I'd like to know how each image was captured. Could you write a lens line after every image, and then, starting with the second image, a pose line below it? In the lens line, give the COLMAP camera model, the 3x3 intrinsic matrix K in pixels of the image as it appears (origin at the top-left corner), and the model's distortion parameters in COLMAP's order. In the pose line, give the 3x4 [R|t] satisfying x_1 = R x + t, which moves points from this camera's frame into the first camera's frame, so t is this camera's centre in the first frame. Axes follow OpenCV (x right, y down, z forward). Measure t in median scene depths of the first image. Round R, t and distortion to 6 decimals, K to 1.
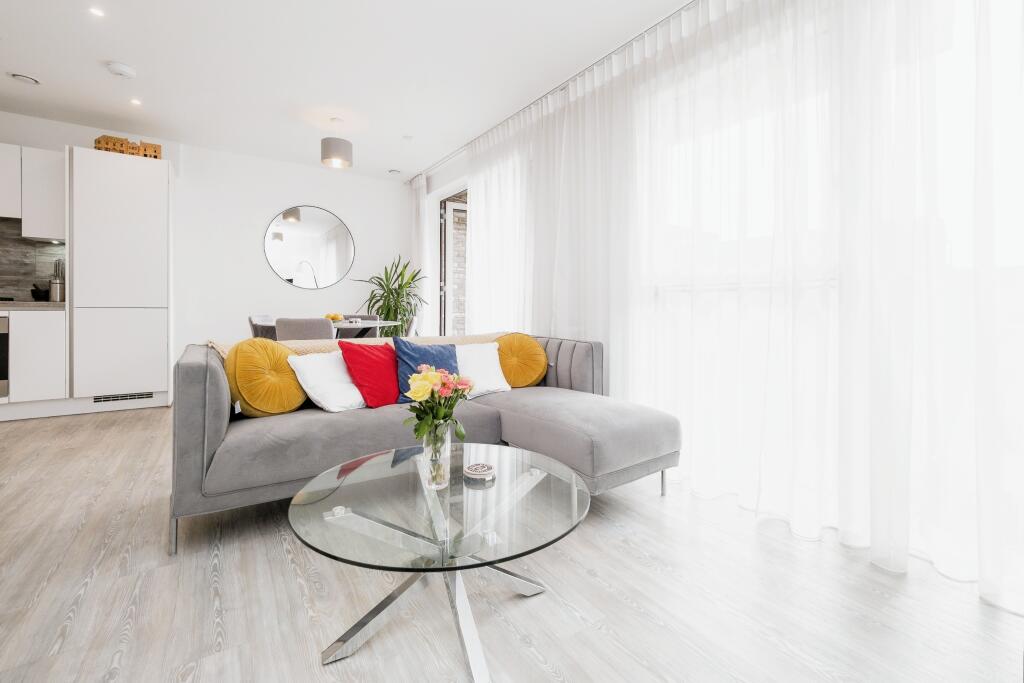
lens RADIAL K [[440.3, 0, 538.6], [0, 440.3, 320.8], [0, 0, 1]] dist [-0.003353, -0.001963]
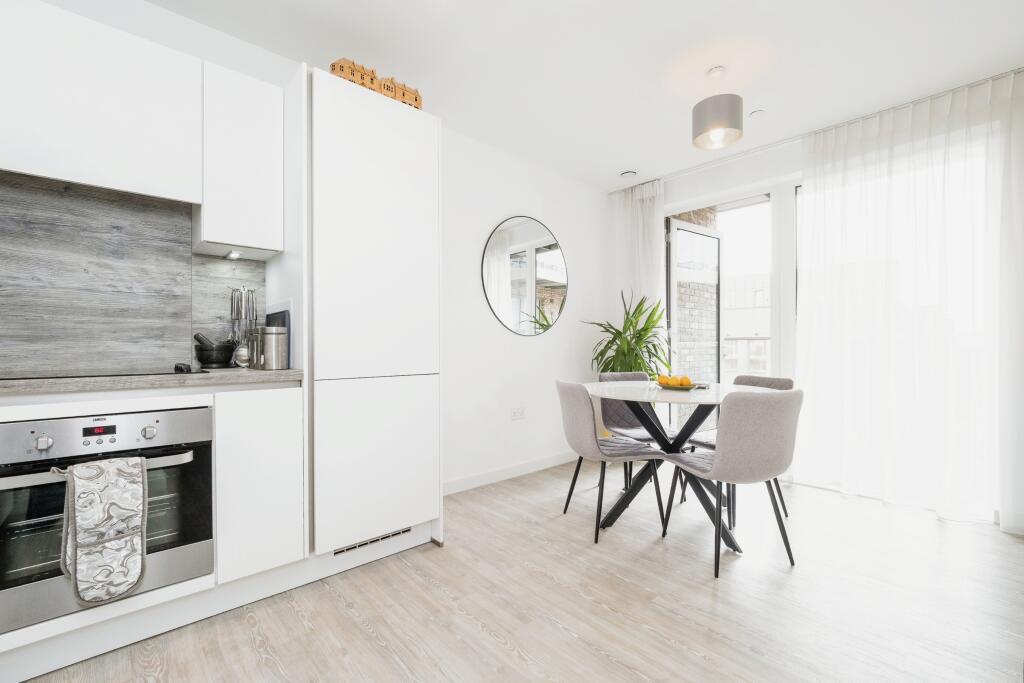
lens RADIAL K [[440.3, 0, 514.3], [0, 440.3, 350.3], [0, 0, 1]] dist [-0.003353, -0.001963]
pose [[0.991216, -0.021779, 0.130450, -0.875482], [0.023300, 0.999677, -0.010142, -0.052536], [-0.130187, 0.013092, 0.991403, 0.446234]]
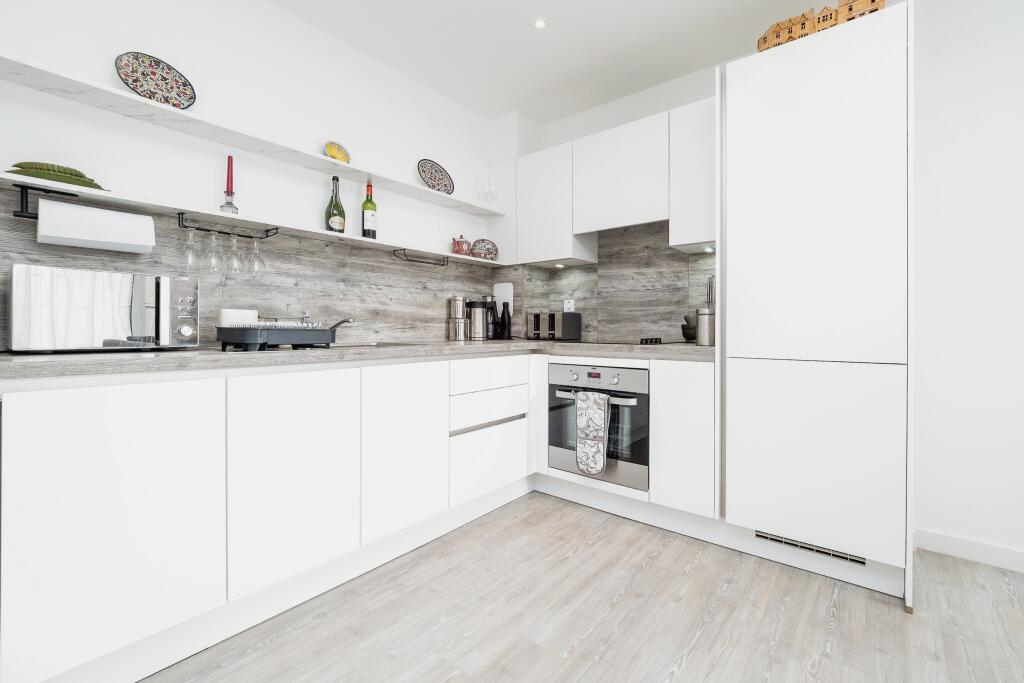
lens RADIAL K [[440.3, 0, 519.7], [0, 440.3, 328.6], [0, 0, 1]] dist [-0.003353, -0.001963]
pose [[0.275395, -0.018377, -0.961156, -0.591164], [-0.018281, 0.999536, -0.024348, -0.045723], [0.961157, 0.024276, 0.274931, 0.585151]]
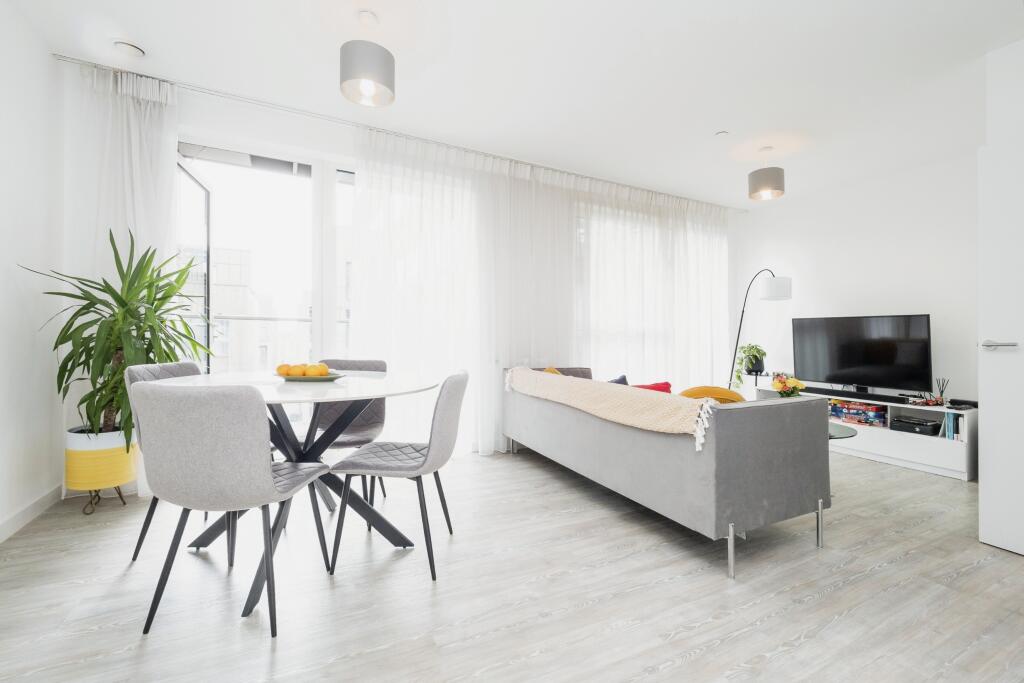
lens RADIAL K [[440.3, 0, 514.8], [0, 440.3, 333.2], [0, 0, 1]] dist [-0.003353, -0.001963]
pose [[0.138401, -0.008696, 0.990338, -1.039167], [0.001958, 0.999962, 0.008507, -0.055067], [-0.990374, 0.000762, 0.138413, 0.792486]]
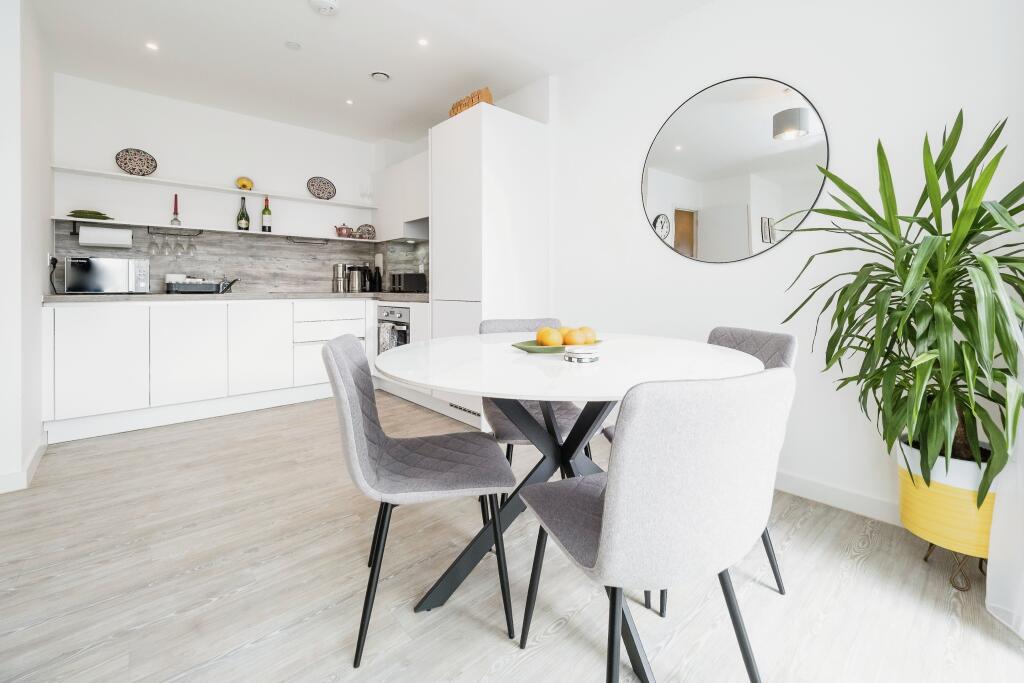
lens RADIAL K [[440.3, 0, 525.7], [0, 440.3, 290.2], [0, 0, 1]] dist [-0.003353, -0.001963]
pose [[0.131762, -0.009775, -0.991233, -0.102282], [-0.019978, 0.999722, -0.012514, -0.041513], [0.991080, 0.021452, 0.131530, 1.042471]]
